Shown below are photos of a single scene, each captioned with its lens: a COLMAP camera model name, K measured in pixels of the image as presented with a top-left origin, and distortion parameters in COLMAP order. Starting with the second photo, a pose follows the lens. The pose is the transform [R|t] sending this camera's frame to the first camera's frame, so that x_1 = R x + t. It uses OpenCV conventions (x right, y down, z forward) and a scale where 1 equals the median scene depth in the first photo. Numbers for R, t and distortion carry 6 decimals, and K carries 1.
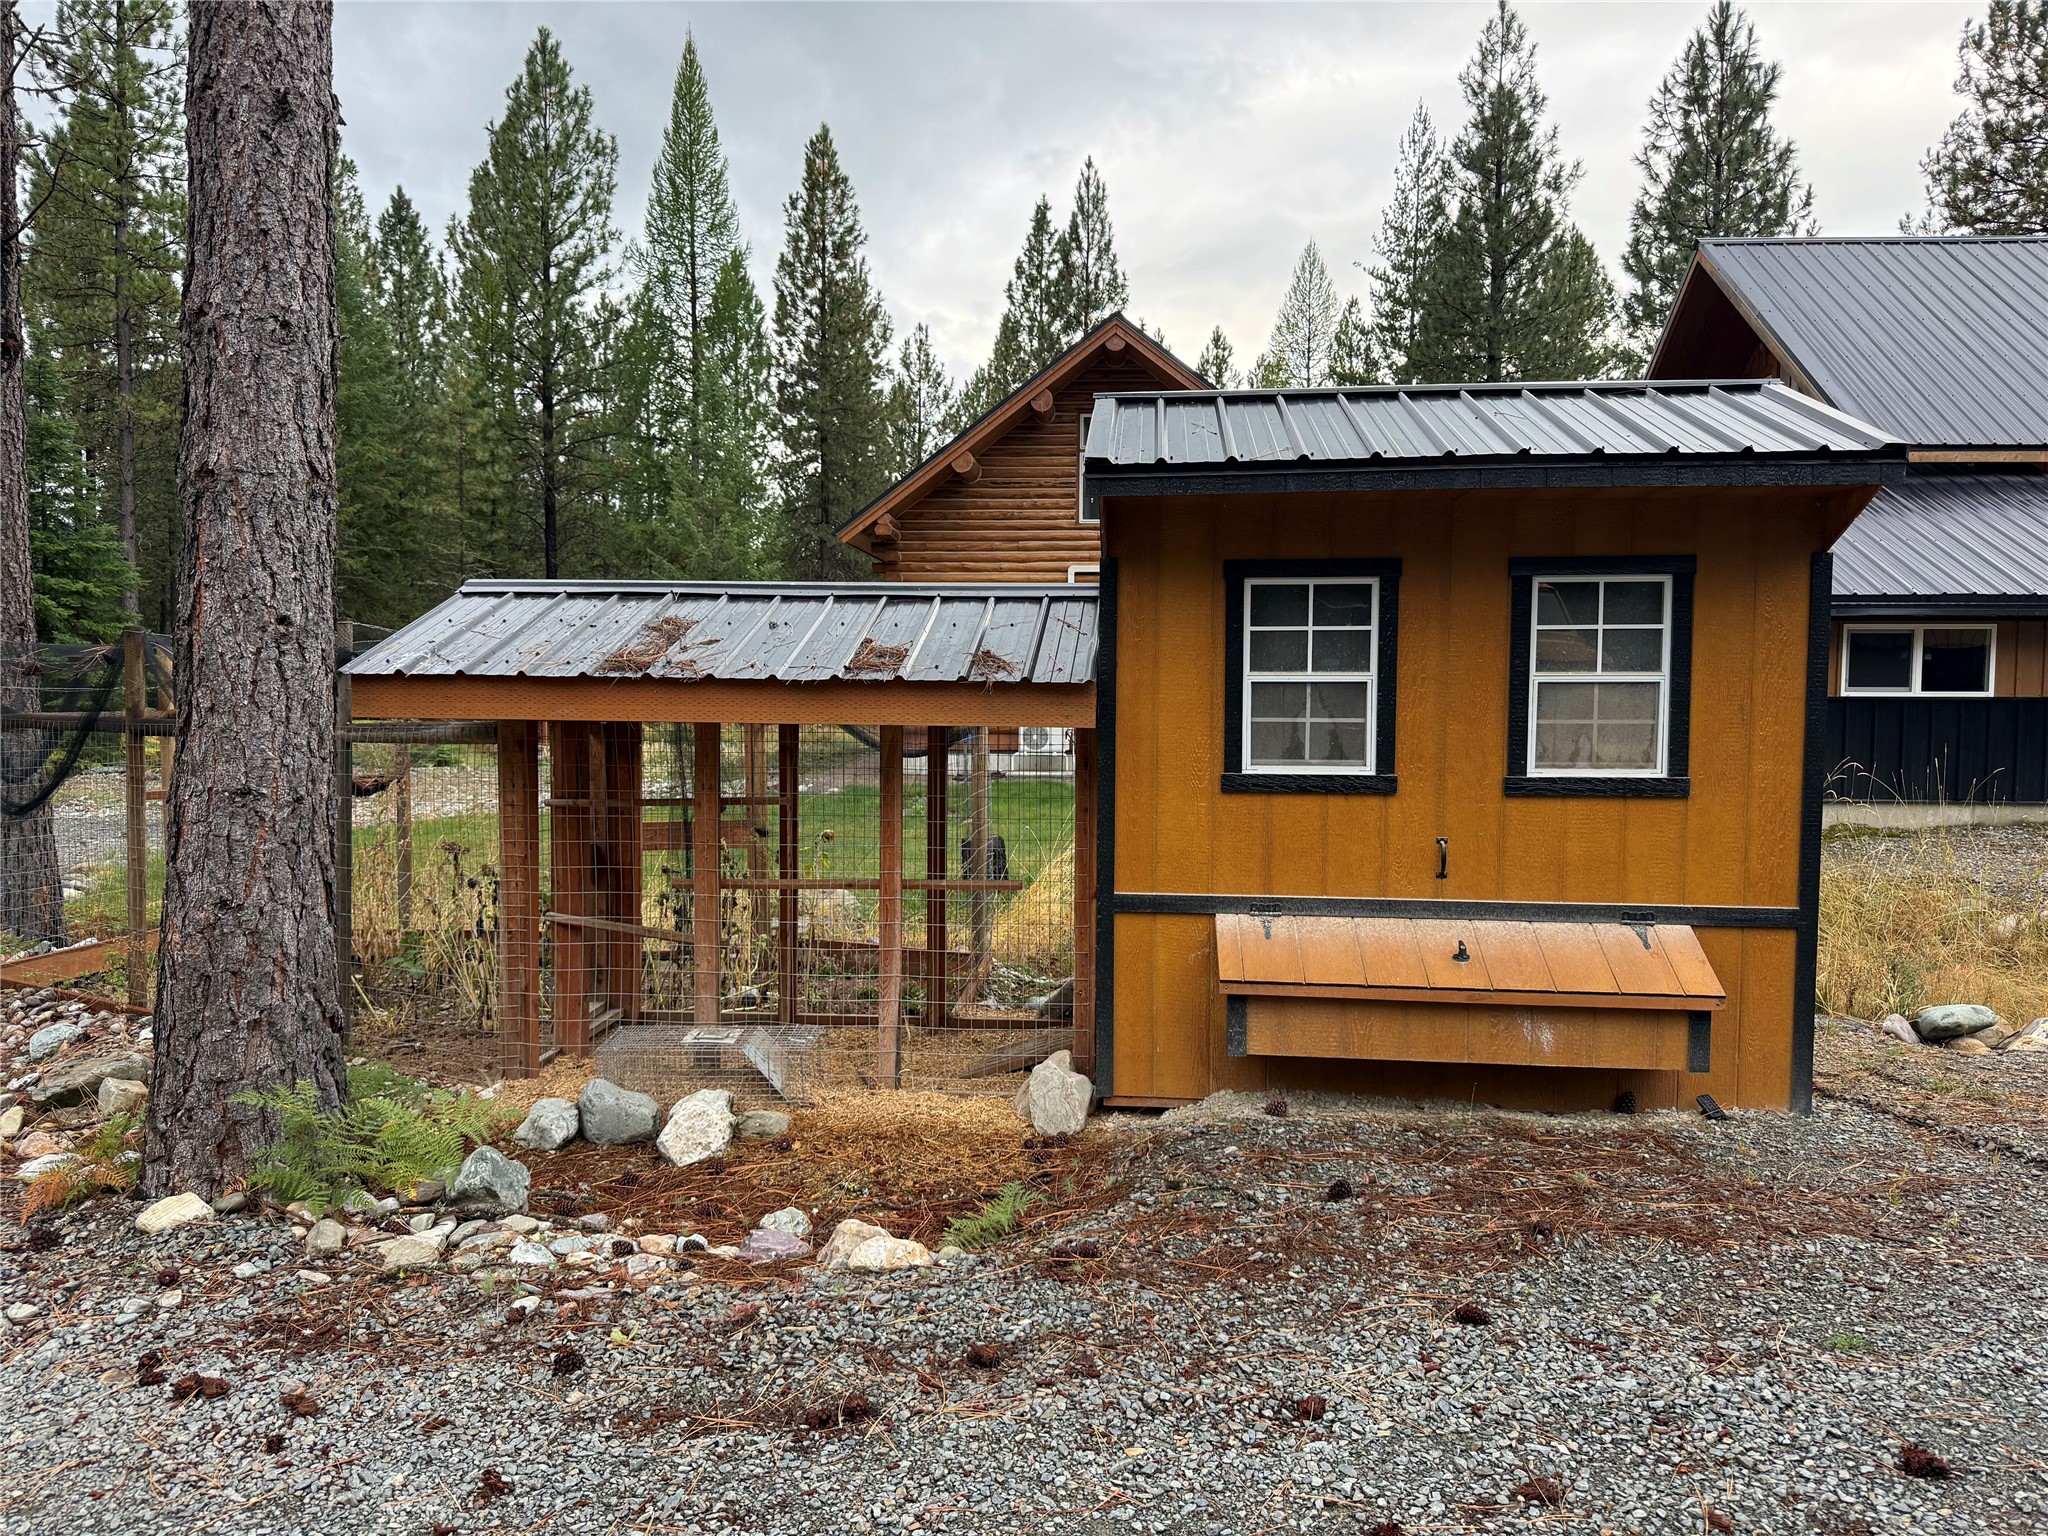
lens RADIAL K [[1439.4, 0, 1027.8], [0, 1439.4, 778.0], [0, 0, 1]] dist [0.023809, -0.017284]
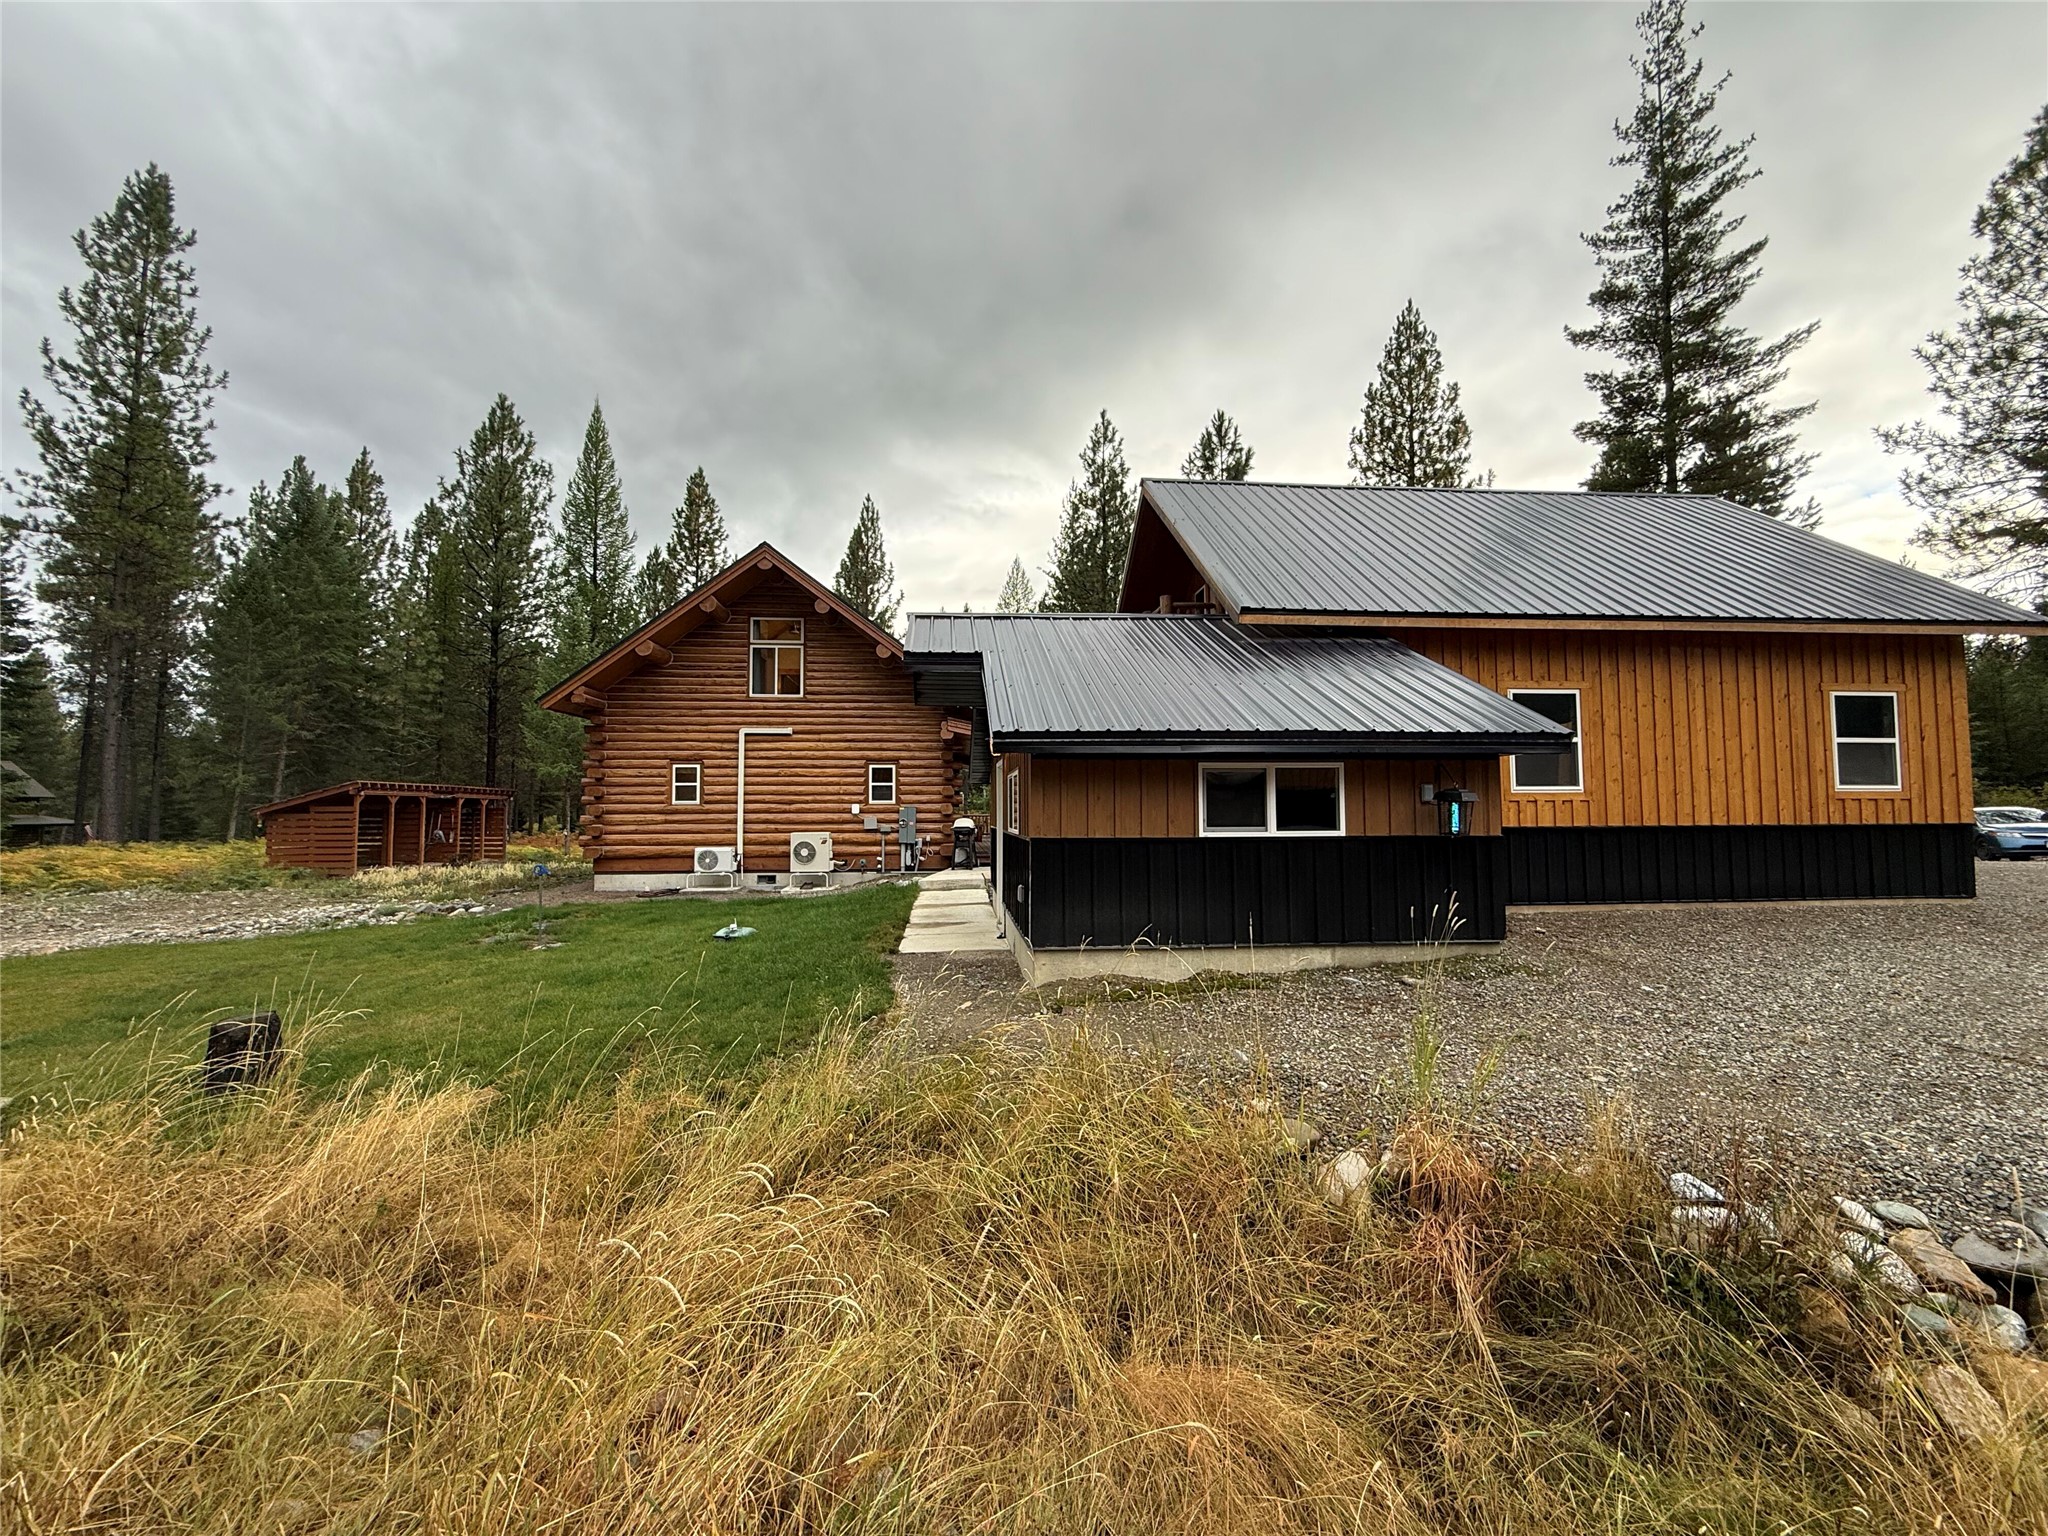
lens RADIAL K [[813.1, 0, 1018.2], [0, 813.1, 780.6], [0, 0, 1]] dist [-0.000893, -0.000403]
pose [[0.989658, 0.000702, 0.143445, 0.111370], [0.014576, 0.994320, -0.105427, -0.011730], [-0.142704, 0.106428, 0.984027, 0.146912]]
